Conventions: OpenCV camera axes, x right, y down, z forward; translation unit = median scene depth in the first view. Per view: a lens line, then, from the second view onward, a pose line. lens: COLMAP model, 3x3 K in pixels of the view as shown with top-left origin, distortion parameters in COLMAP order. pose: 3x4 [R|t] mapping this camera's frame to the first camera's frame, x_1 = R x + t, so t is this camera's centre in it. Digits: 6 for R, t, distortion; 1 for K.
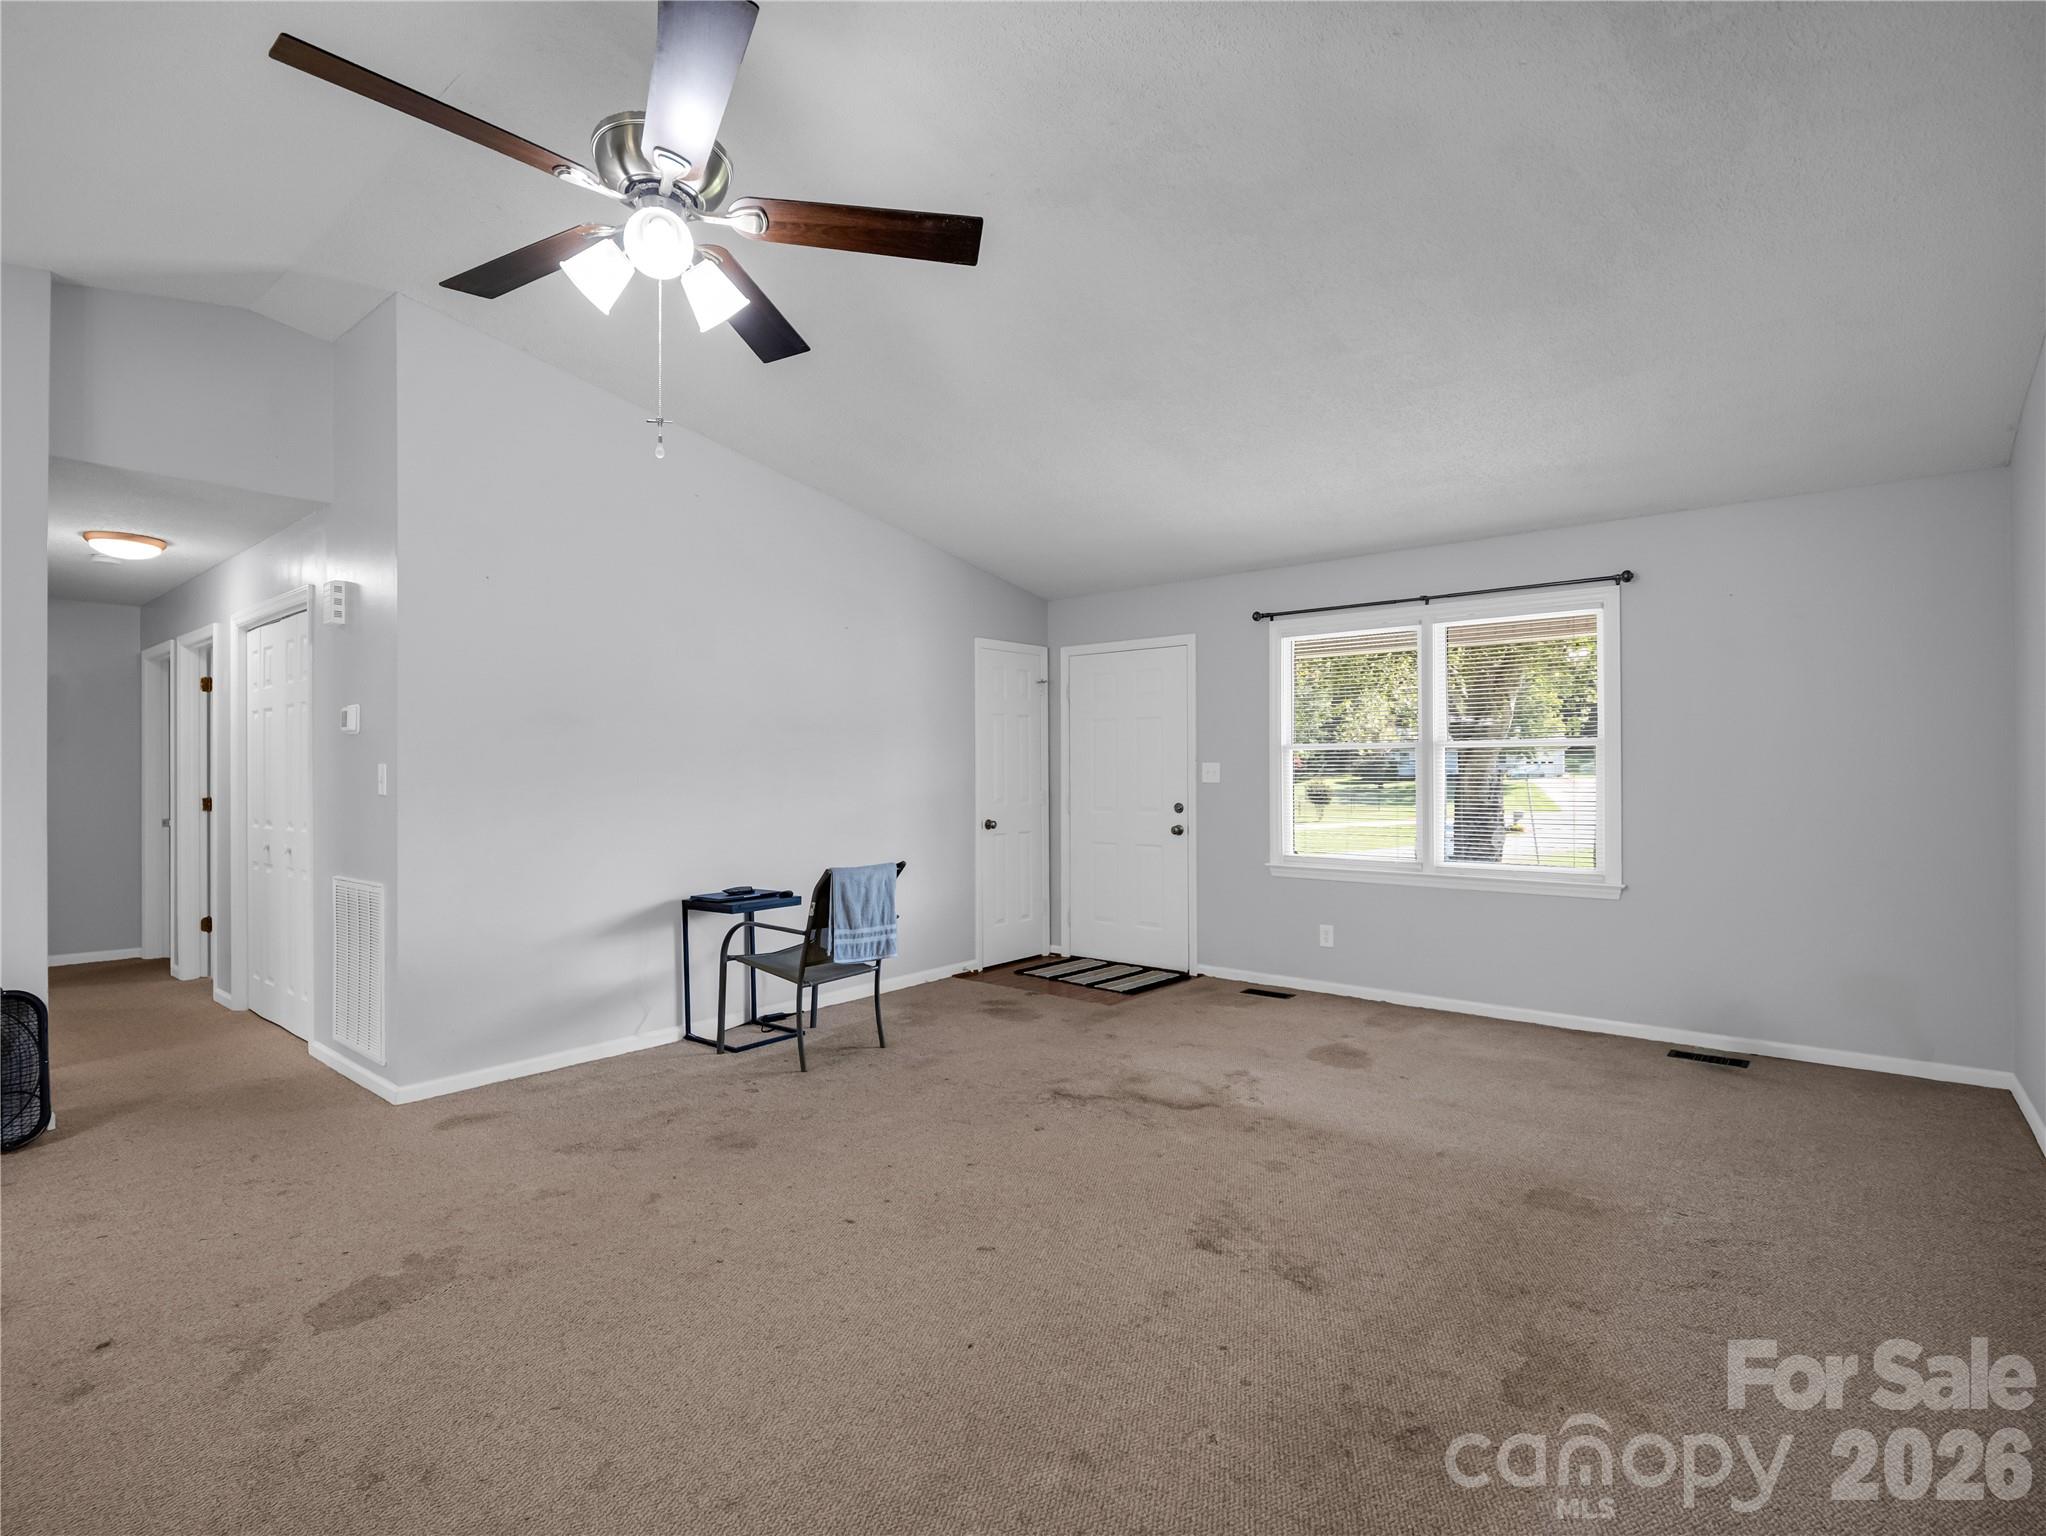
lens RADIAL K [[1025.0, 0, 1027.2], [0, 1025.0, 760.3], [0, 0, 1]] dist [-0.006636, -0.008064]
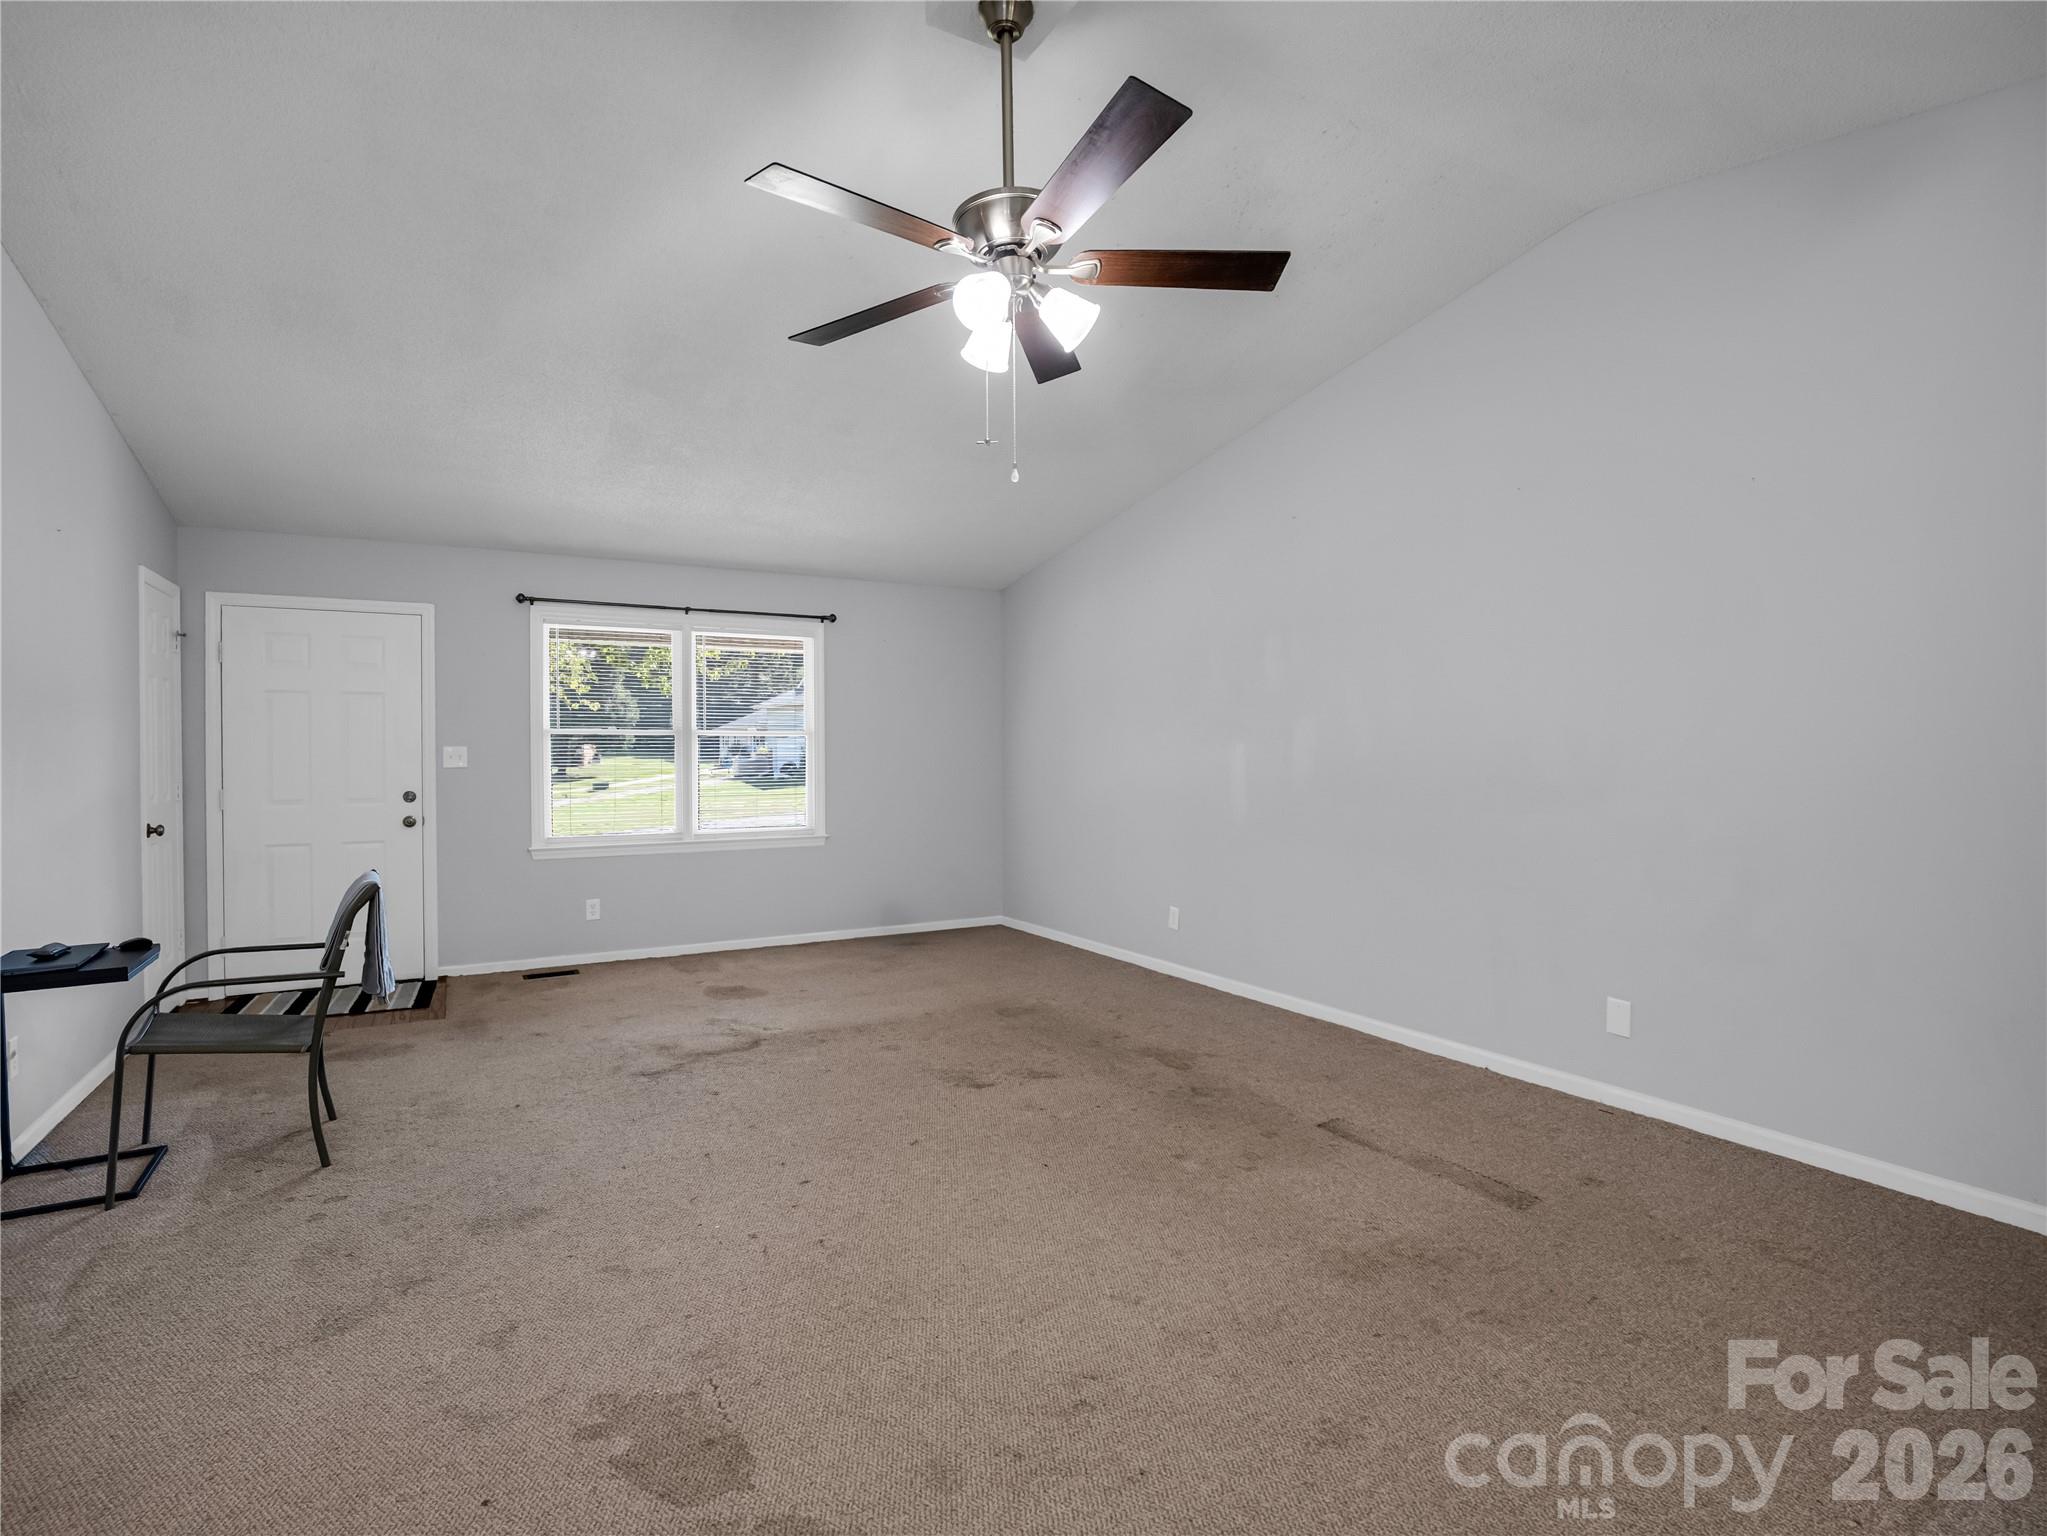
lens RADIAL K [[1021.6, 0, 991.2], [0, 1021.6, 758.9], [0, 0, 1]] dist [-0.004593, -0.000804]
pose [[0.362947, -0.002760, 0.931806, -0.533336], [-0.007690, 0.999953, 0.005957, 0.004811], [-0.931778, -0.009327, 0.362908, 0.220928]]
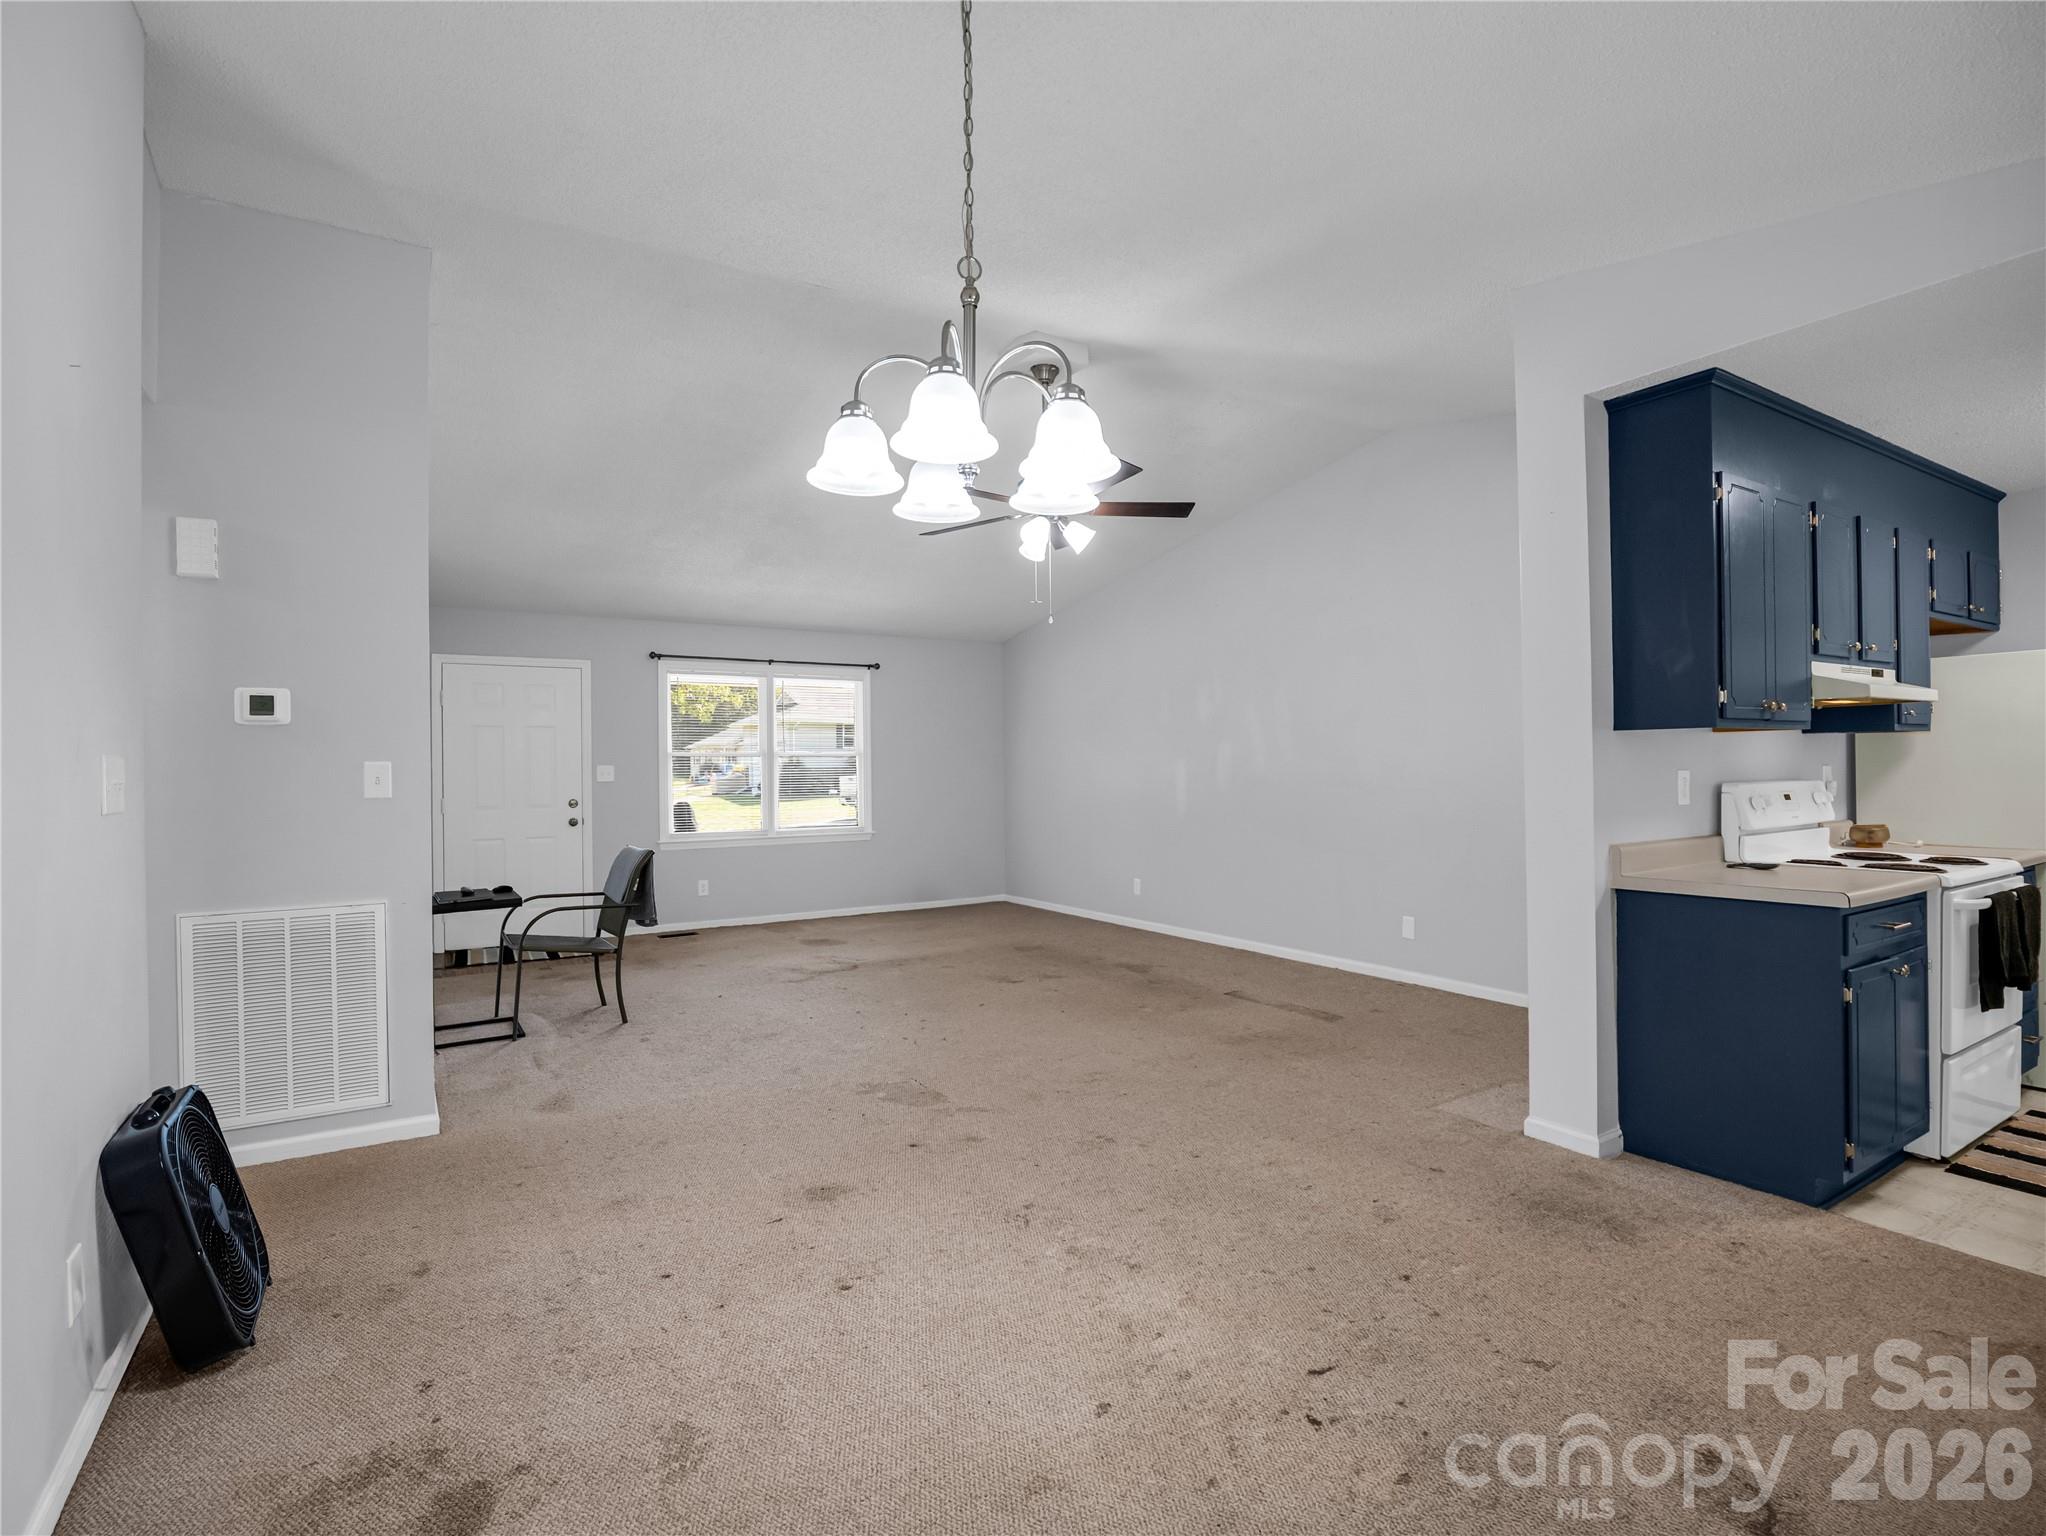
lens RADIAL K [[1025.0, 0, 1027.2], [0, 1025.0, 760.3], [0, 0, 1]] dist [-0.006636, -0.008064]
pose [[0.294888, 0.008465, 0.955494, -0.904641], [-0.000826, 0.999963, -0.008604, 0.006235], [-0.955531, 0.001748, 0.294884, 0.148673]]
